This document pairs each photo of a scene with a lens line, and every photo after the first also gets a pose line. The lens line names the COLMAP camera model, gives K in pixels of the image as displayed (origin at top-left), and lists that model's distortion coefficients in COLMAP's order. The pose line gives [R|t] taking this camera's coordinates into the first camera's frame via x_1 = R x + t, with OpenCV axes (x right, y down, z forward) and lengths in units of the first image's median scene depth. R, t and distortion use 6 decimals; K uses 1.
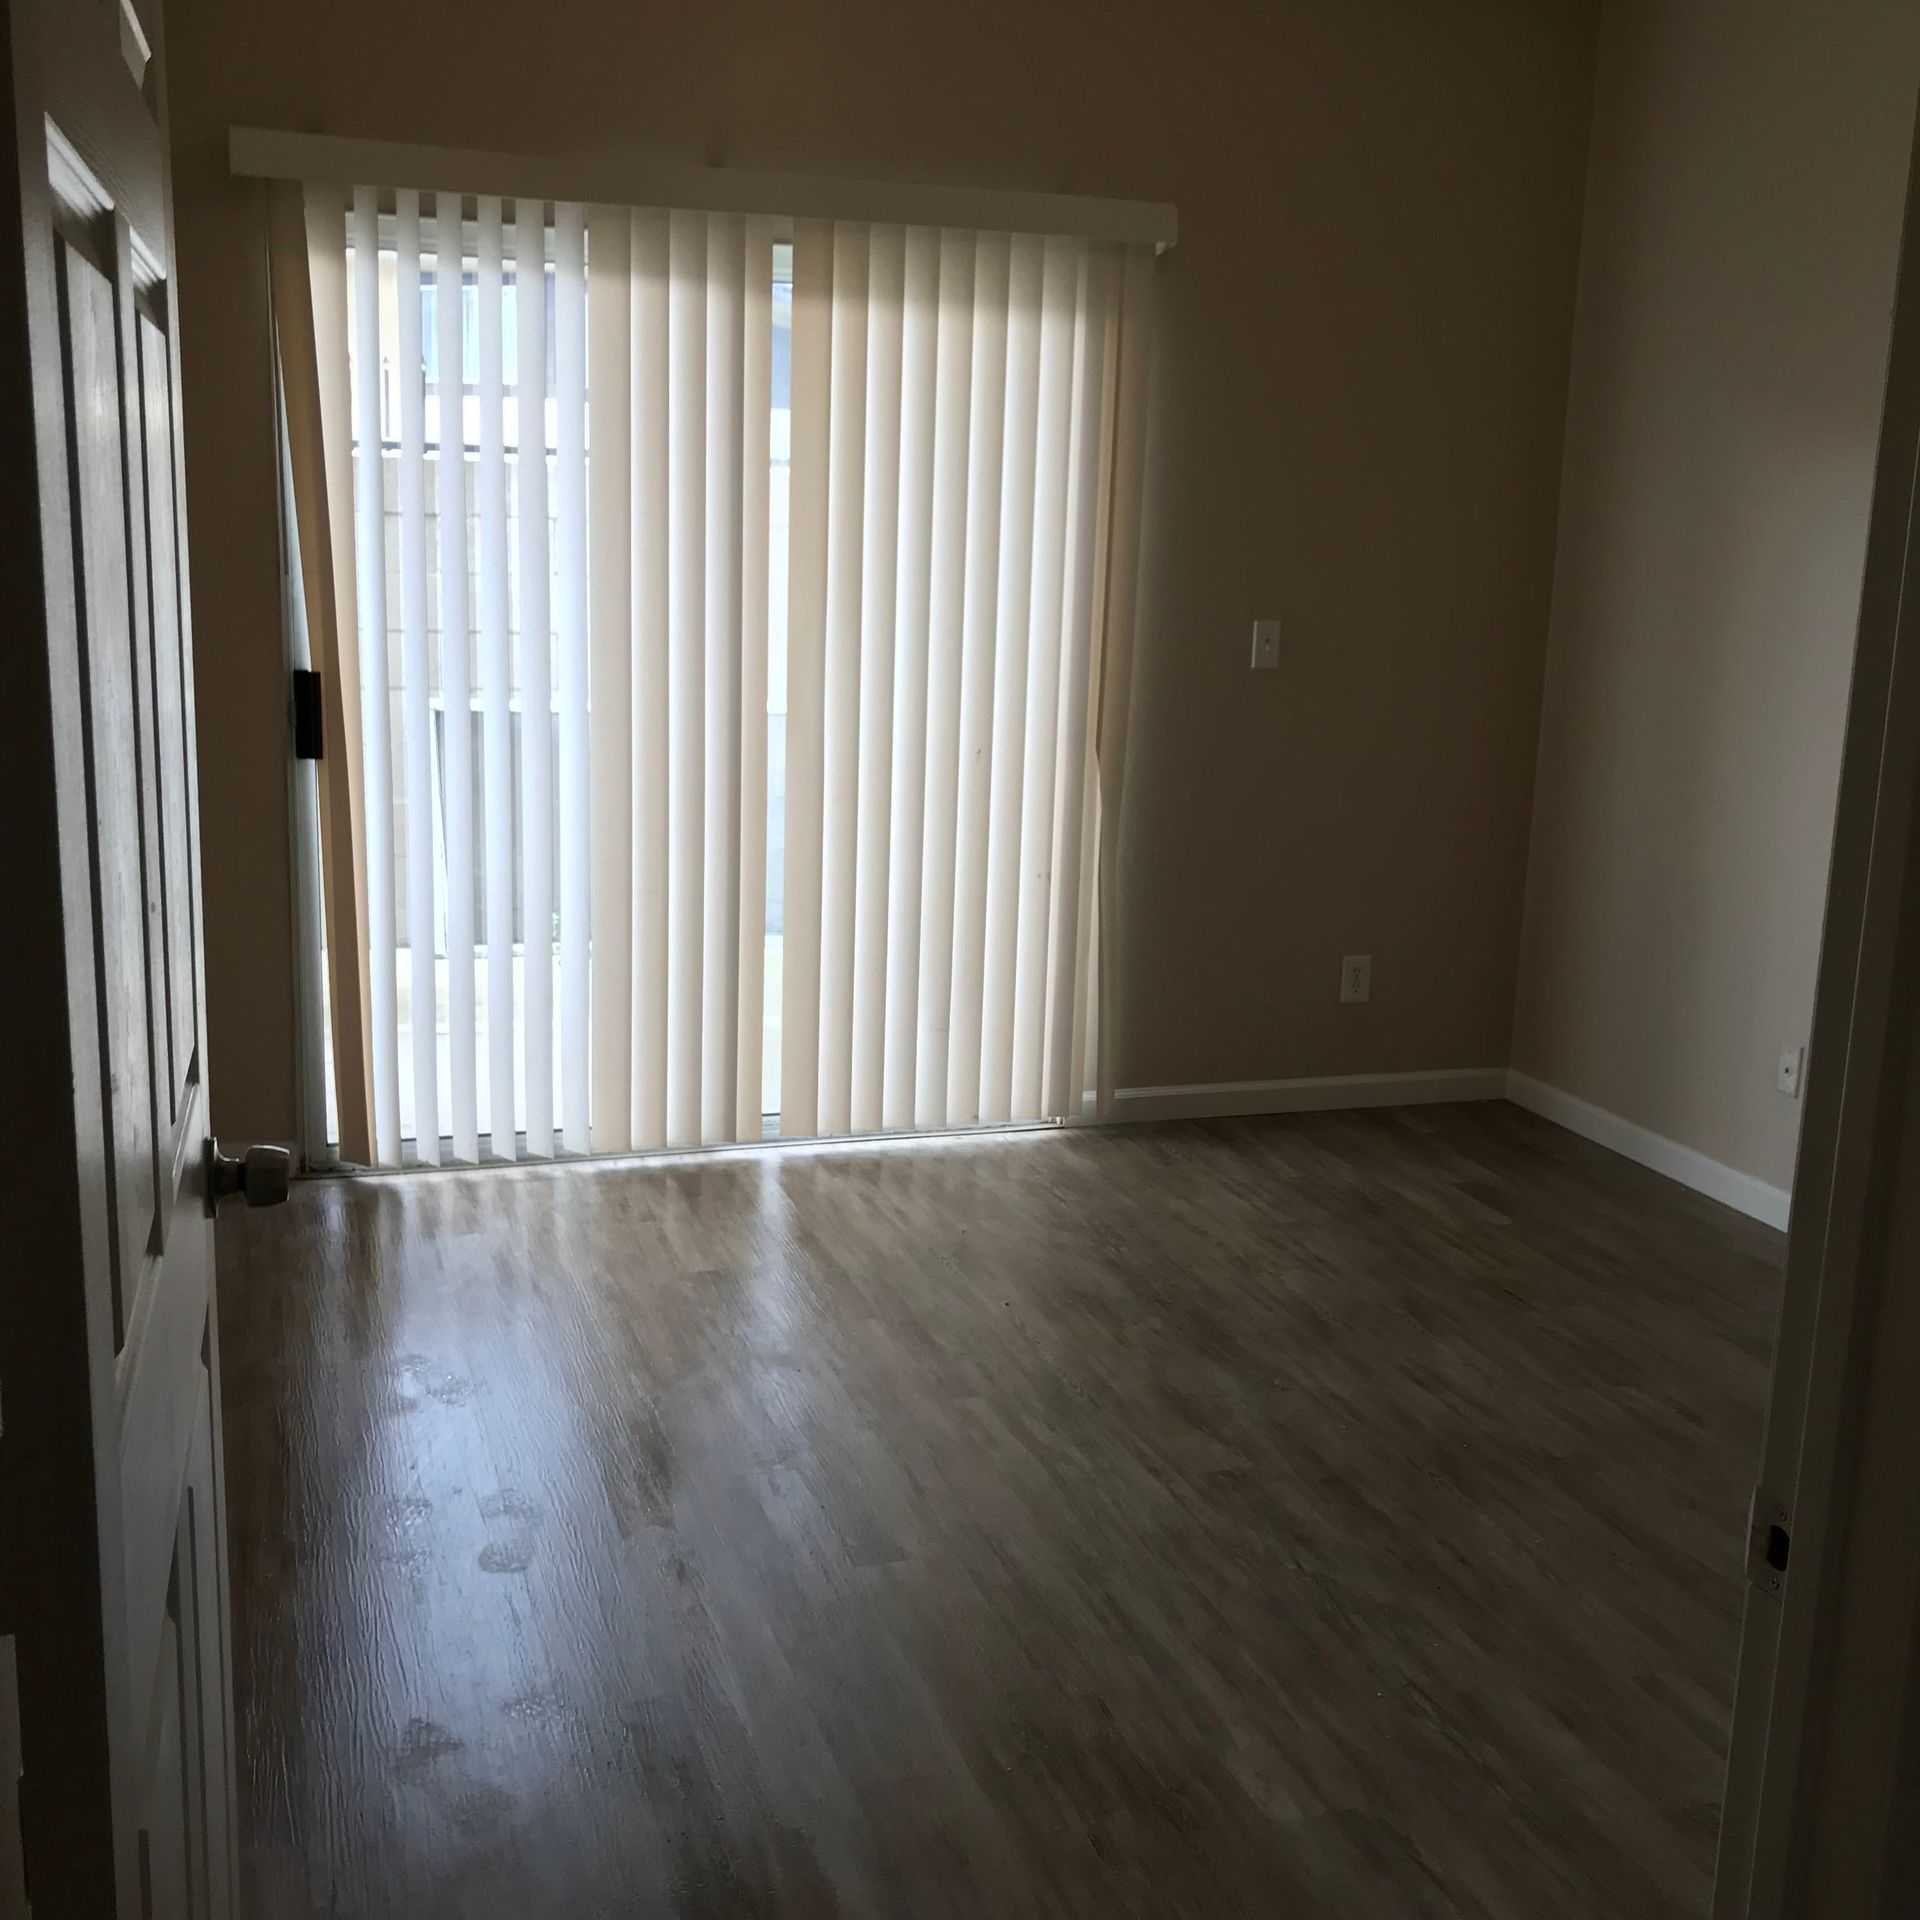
lens RADIAL K [[2140.3, 0, 957.9], [0, 2140.3, 961.4], [0, 0, 1]] dist [-0.013749, 0.000000]
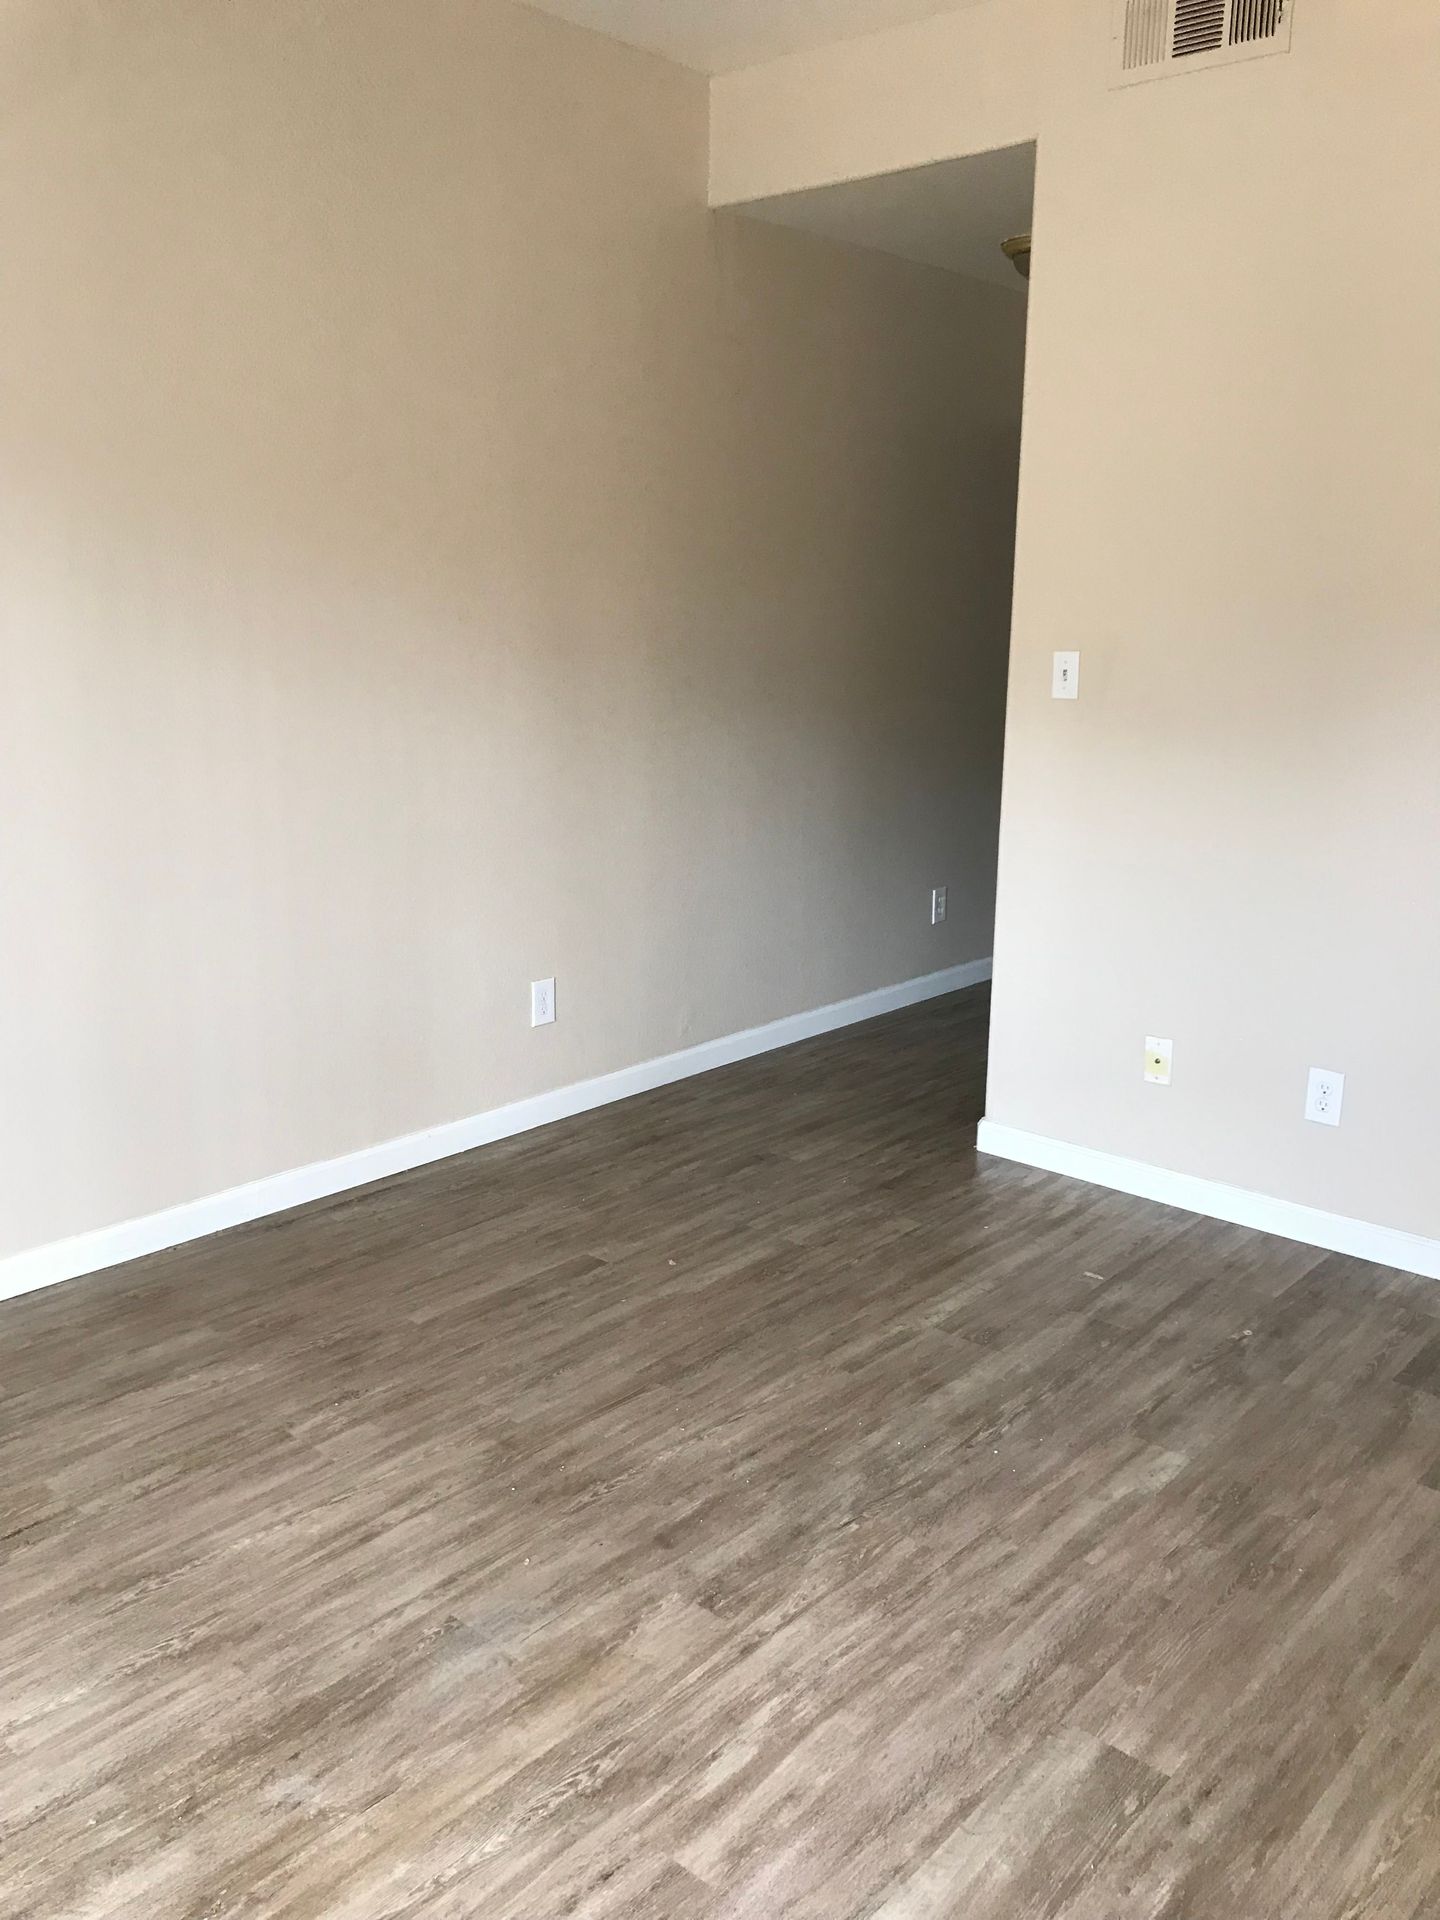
lens RADIAL K [[1576.7, 0, 731.7], [0, 1576.7, 956.6], [0, 0, 1]] dist [0.027031, -0.014034]
pose [[-0.513240, -0.238550, 0.824426, -0.397452], [0.138536, 0.924971, 0.353888, -0.272682], [-0.846990, 0.295842, -0.441684, 1.288816]]
